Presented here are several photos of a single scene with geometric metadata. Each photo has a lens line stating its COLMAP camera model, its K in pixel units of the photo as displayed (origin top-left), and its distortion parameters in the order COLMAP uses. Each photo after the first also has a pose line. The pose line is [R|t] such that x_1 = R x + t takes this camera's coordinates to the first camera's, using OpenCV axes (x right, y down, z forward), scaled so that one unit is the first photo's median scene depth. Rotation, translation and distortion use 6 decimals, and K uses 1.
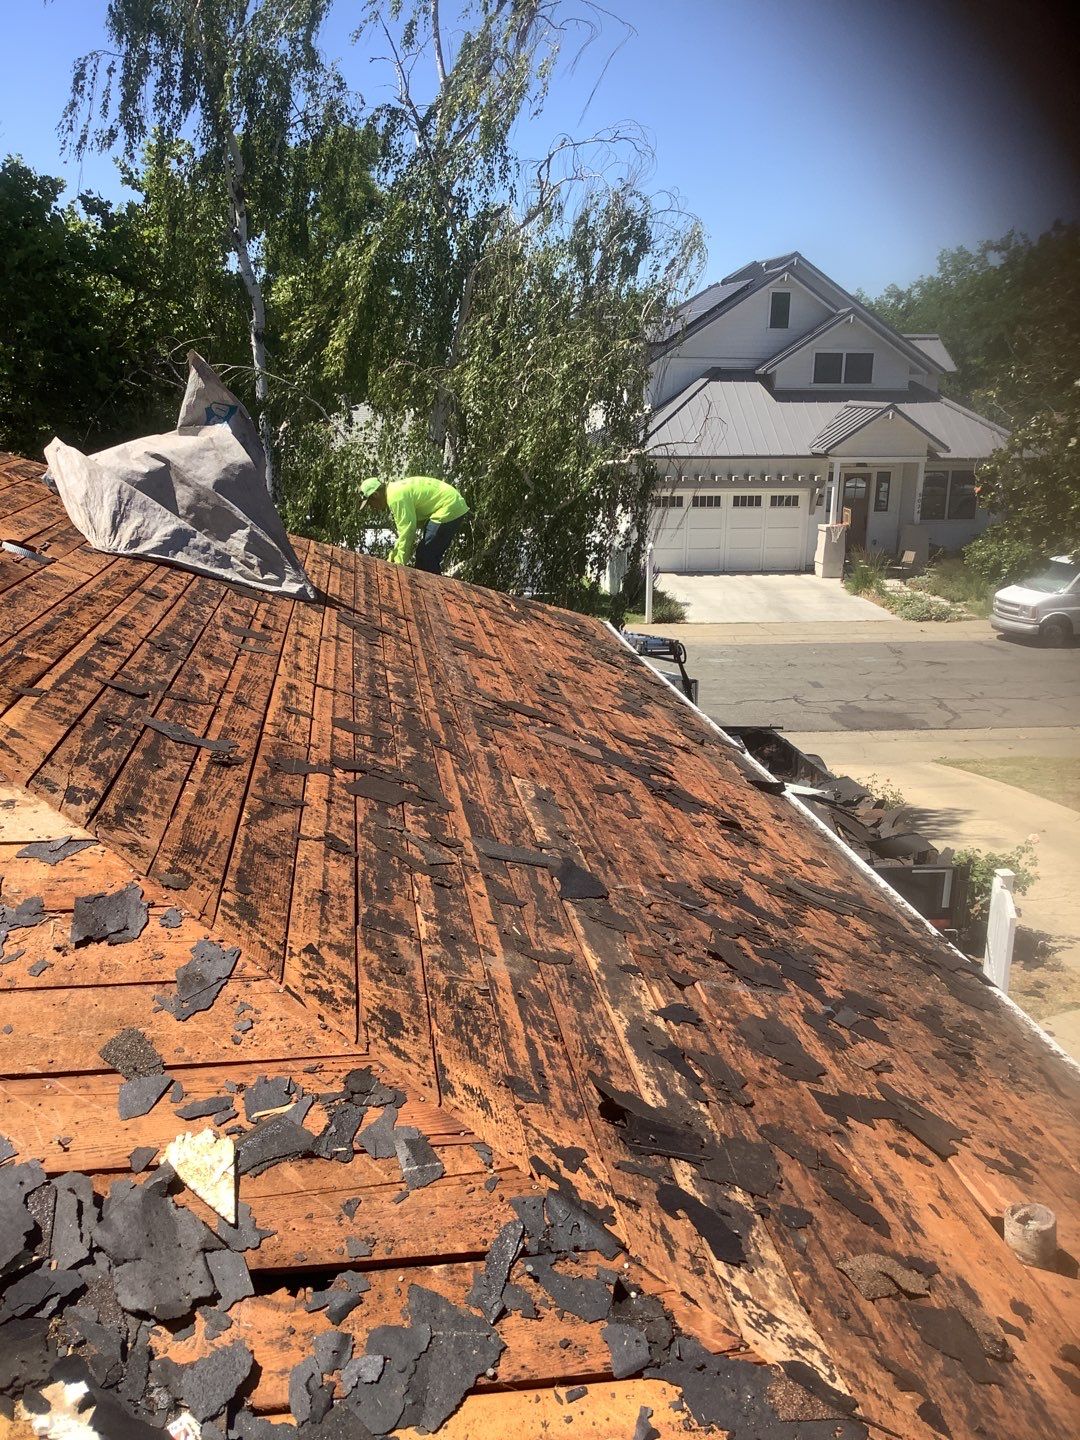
lens RADIAL K [[1276.7, 0, 561.6], [0, 1276.7, 723.5], [0, 0, 1]] dist [0.105952, -0.219057]
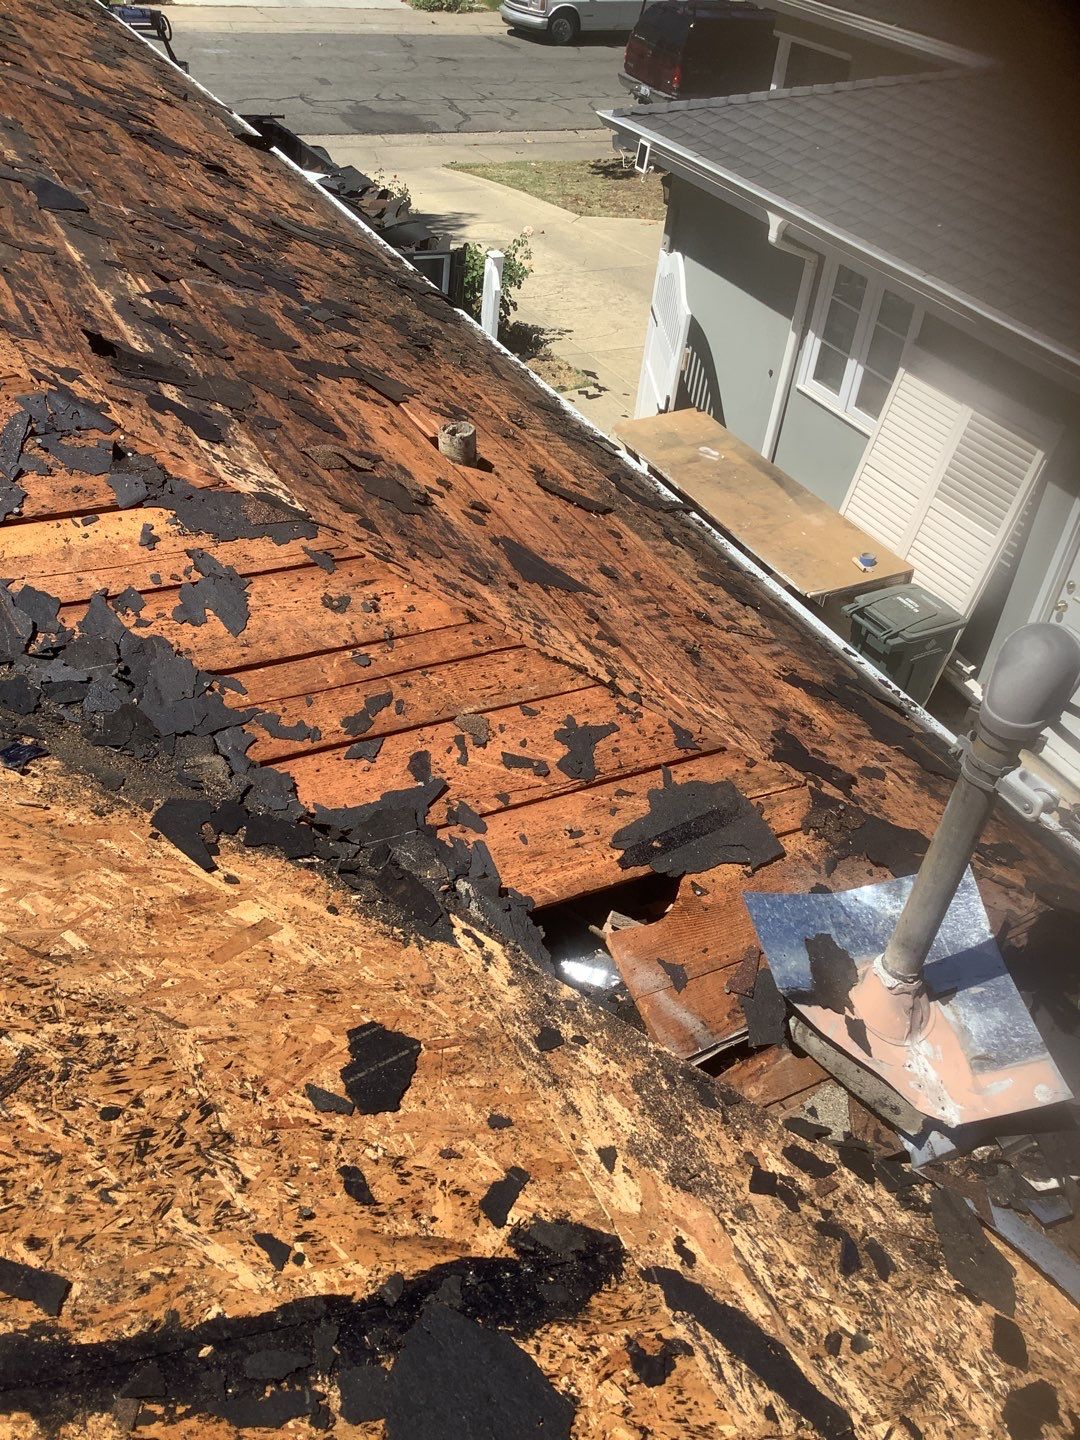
lens RADIAL K [[1276.7, 0, 561.6], [0, 1276.7, 723.5], [0, 0, 1]] dist [0.105952, -0.219057]
pose [[0.938560, -0.130774, 0.319379, 0.010129], [-0.009035, 0.915798, 0.401538, 0.123218], [-0.344997, -0.379753, 0.858350, -0.237016]]
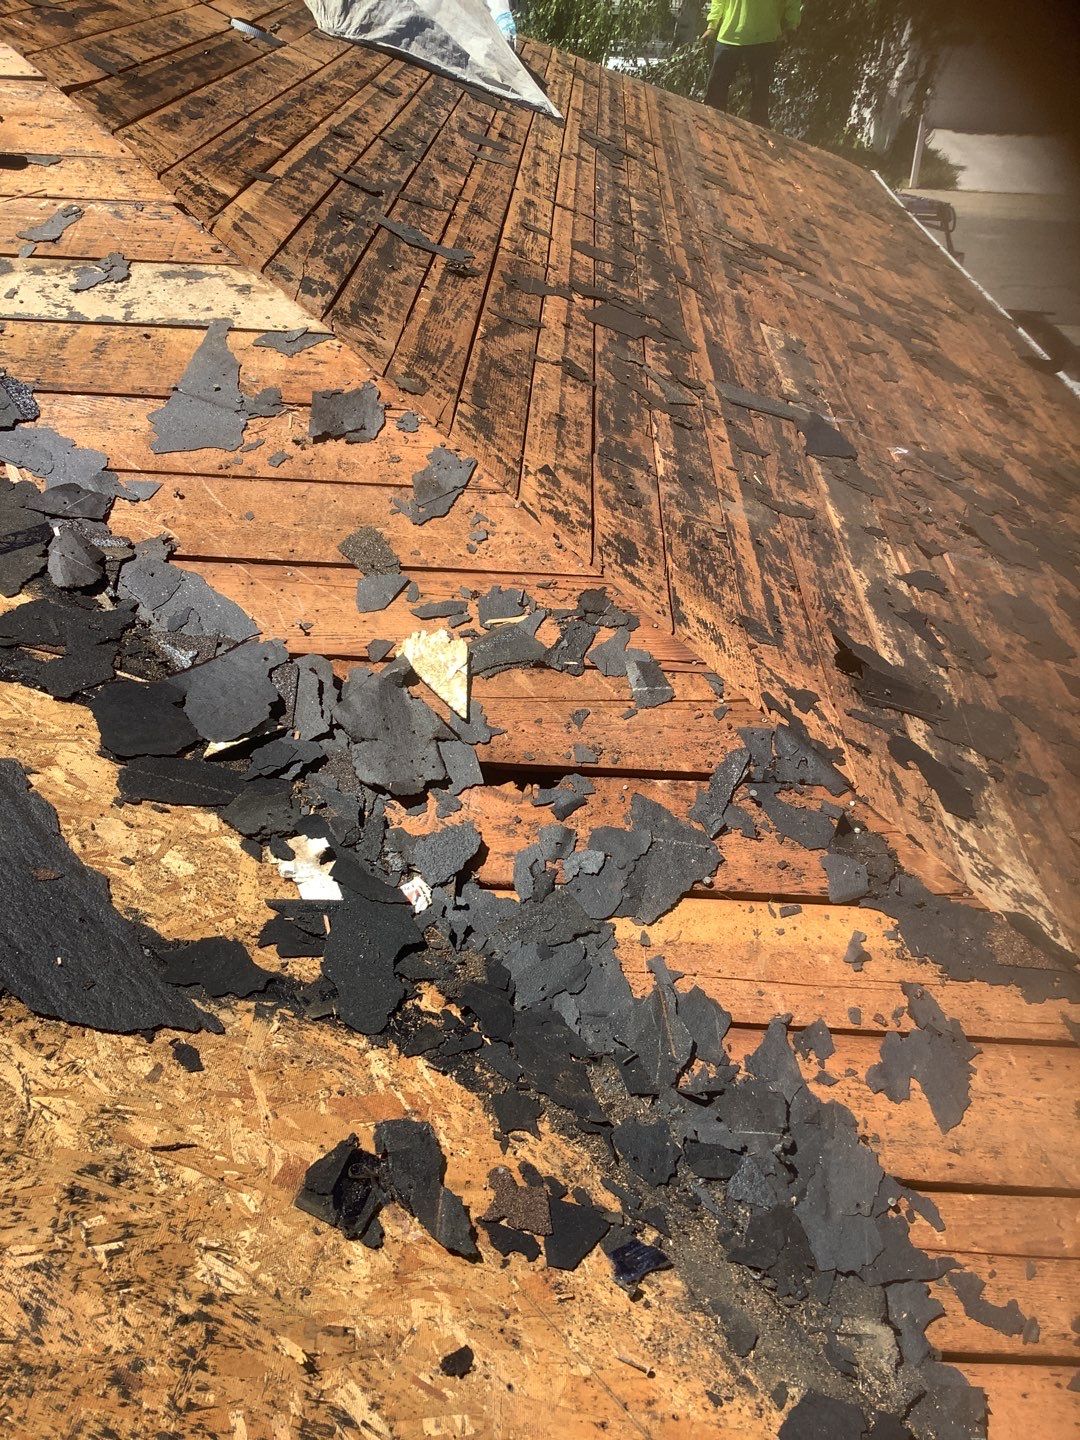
lens RADIAL K [[1276.7, 0, 561.6], [0, 1276.7, 723.5], [0, 0, 1]] dist [0.105952, -0.219057]
pose [[0.983537, 0.112692, -0.141266, -0.026776], [-0.063188, 0.946853, 0.315400, 0.049933], [0.169301, -0.301281, 0.938385, 0.047515]]
